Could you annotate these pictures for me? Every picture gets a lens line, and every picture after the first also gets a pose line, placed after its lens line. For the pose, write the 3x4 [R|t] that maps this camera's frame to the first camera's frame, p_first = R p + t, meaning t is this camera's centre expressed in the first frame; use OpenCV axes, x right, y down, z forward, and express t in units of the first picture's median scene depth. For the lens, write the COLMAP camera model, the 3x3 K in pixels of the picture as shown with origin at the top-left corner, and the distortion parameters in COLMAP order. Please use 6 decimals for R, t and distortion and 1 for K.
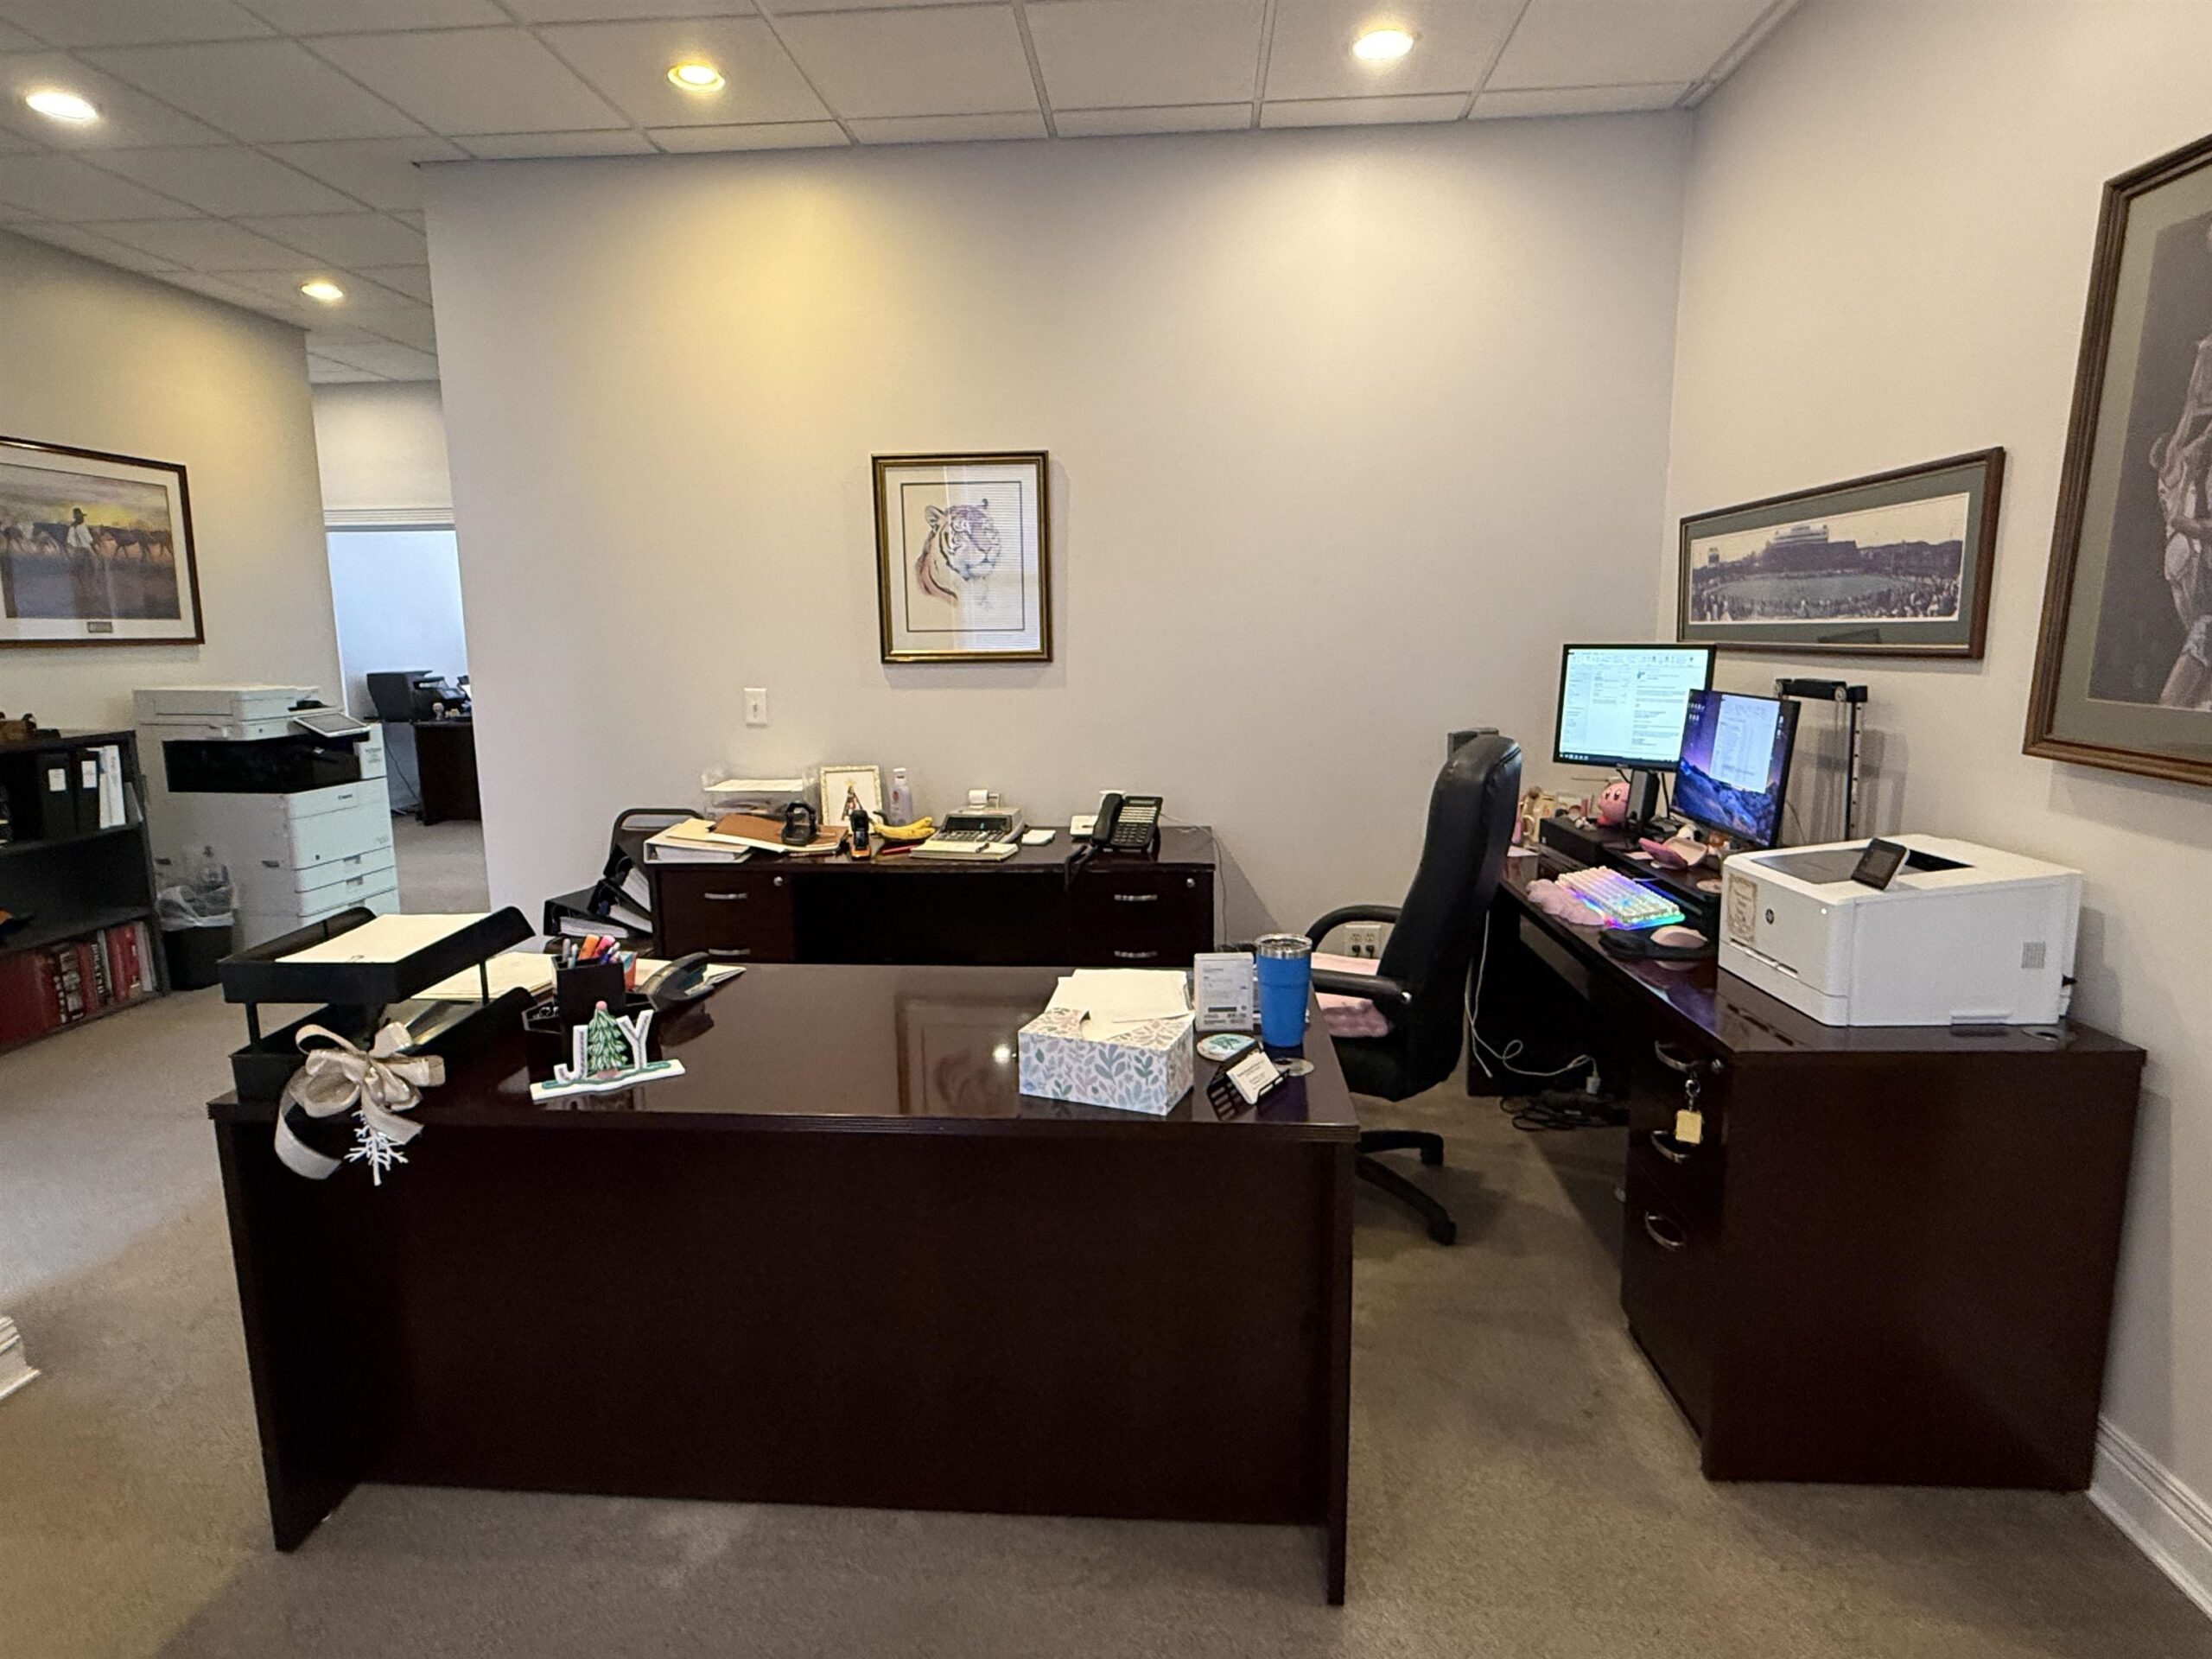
lens RADIAL K [[1181.7, 0, 1095.1], [0, 1181.7, 815.8], [0, 0, 1]] dist [-0.002978, 0.000801]
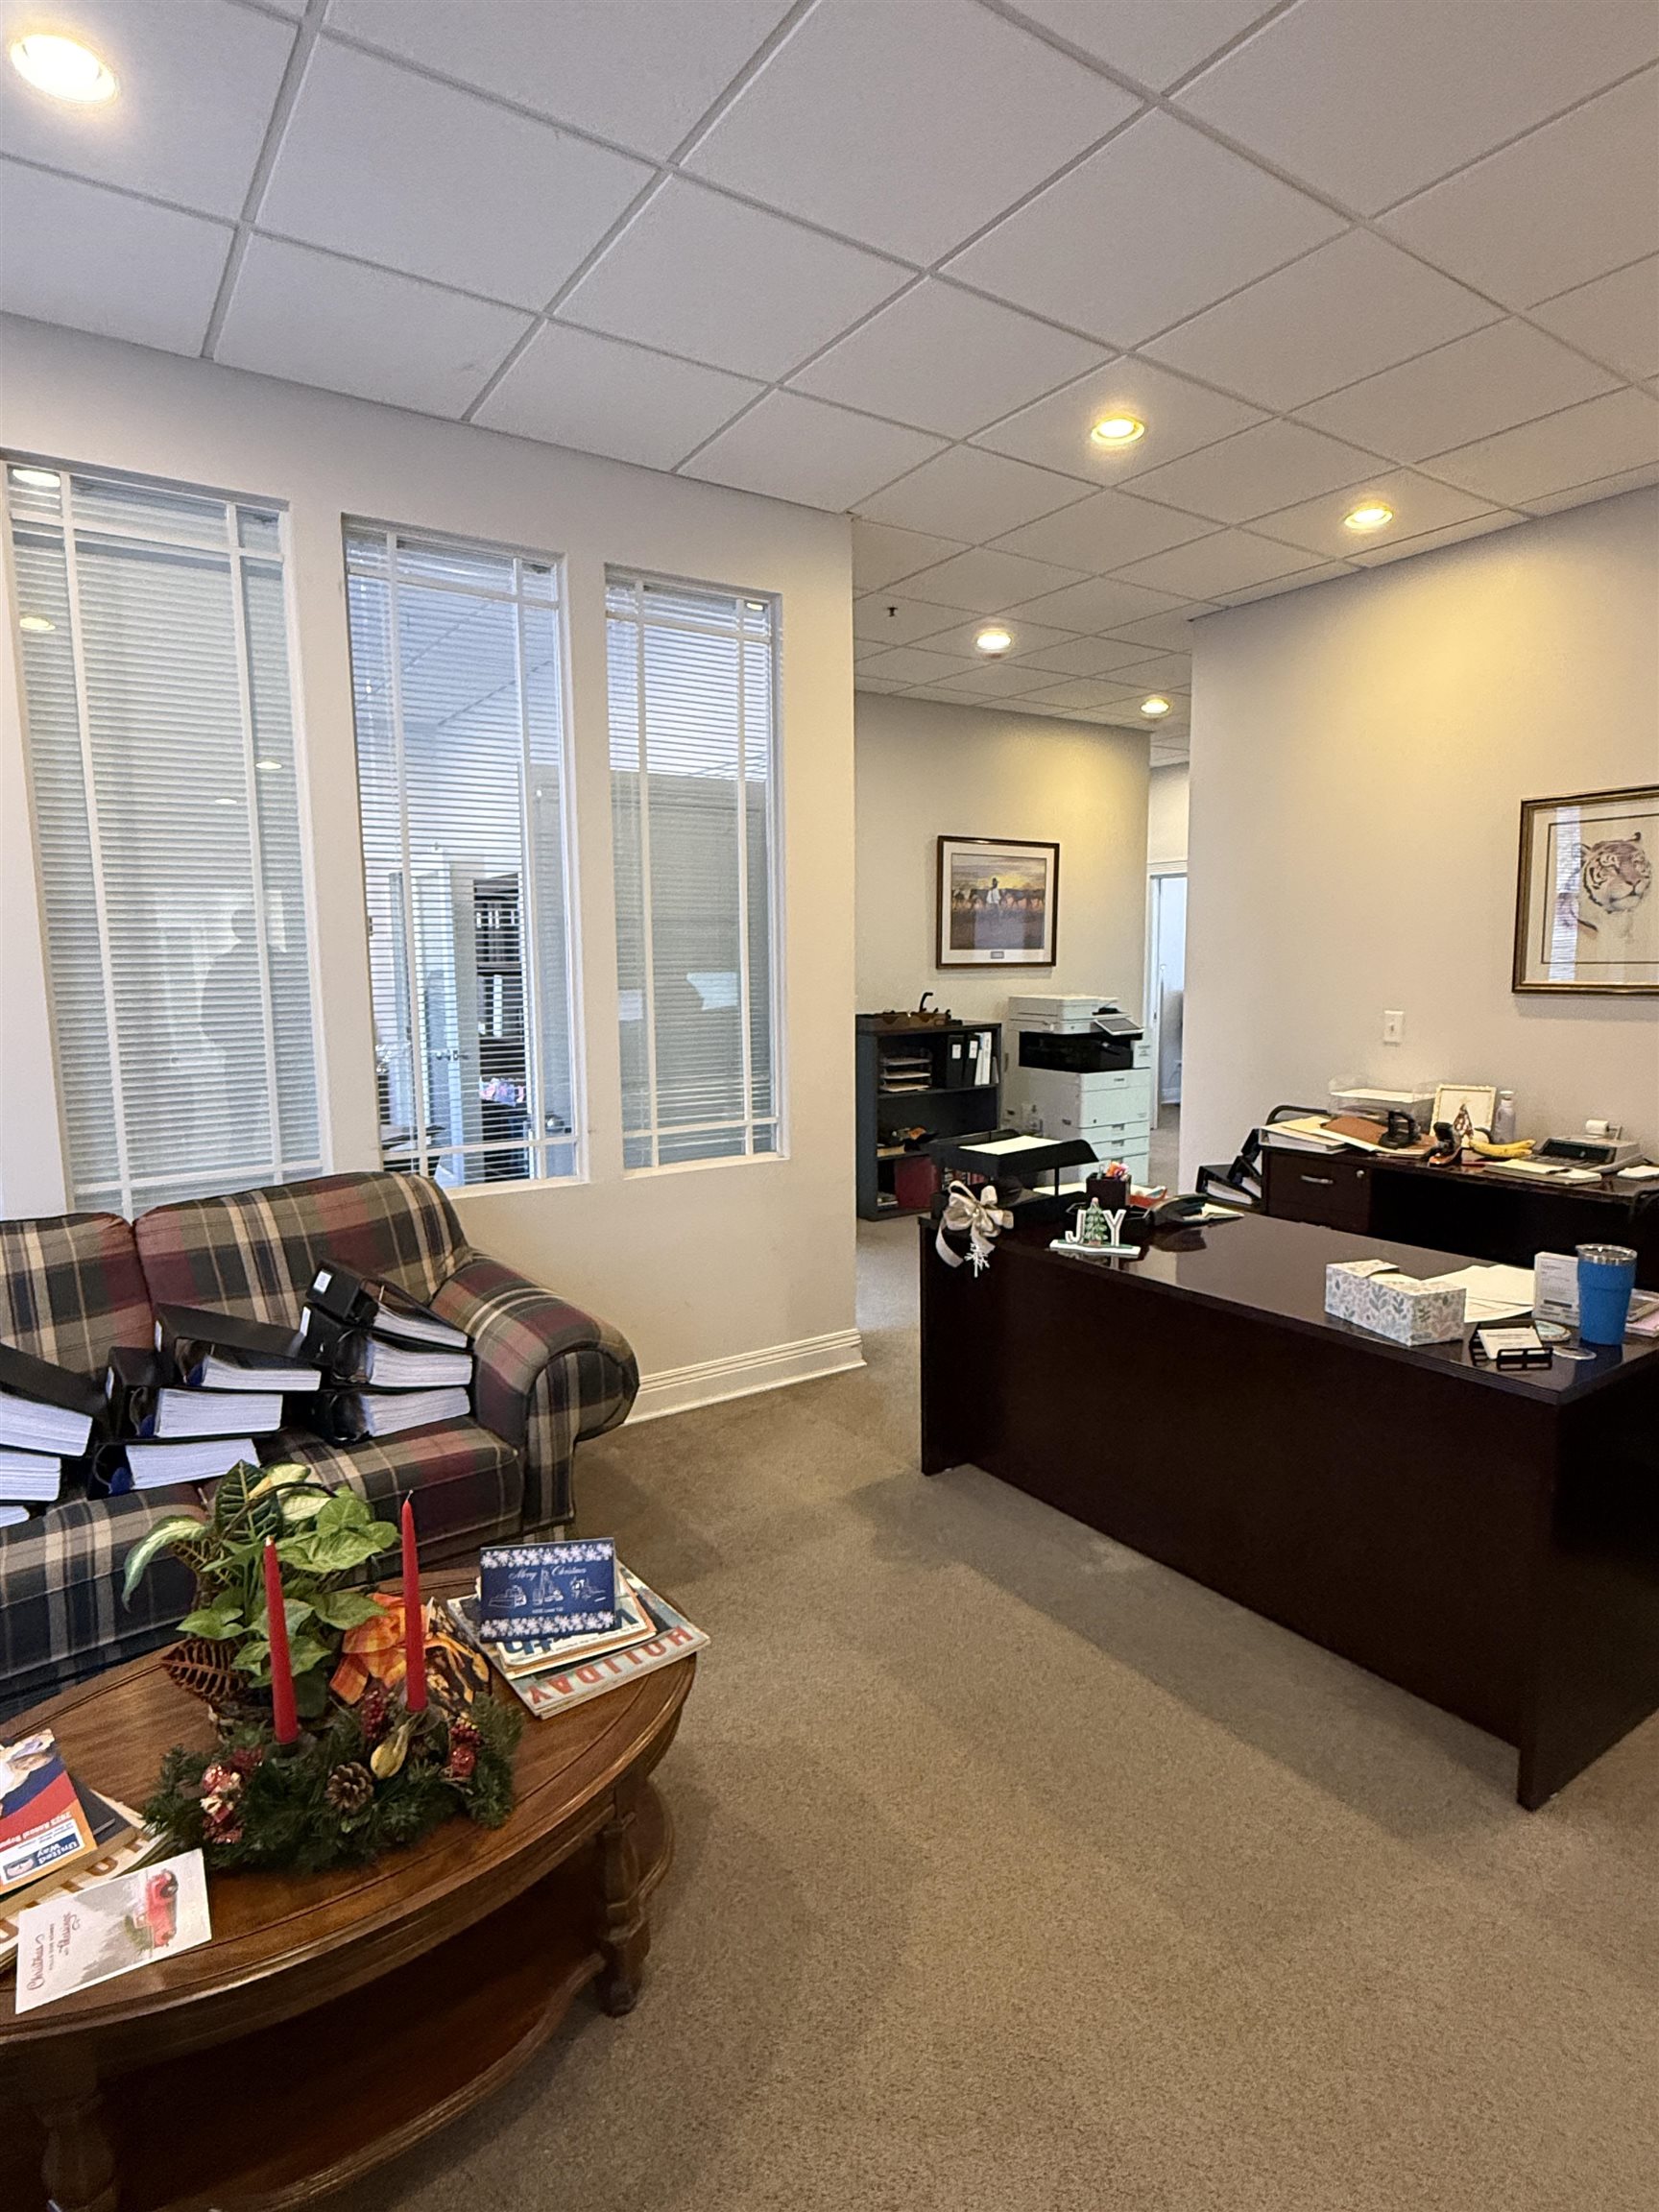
lens RADIAL K [[1181.7, 0, 834.1], [0, 1181.7, 1107.9], [0, 0, 1]] dist [-0.002978, 0.000801]
pose [[0.627052, 0.101953, -0.772277, 0.281327], [-0.118747, 0.992322, 0.034586, 0.010298], [0.769874, 0.070018, 0.634344, -0.146082]]
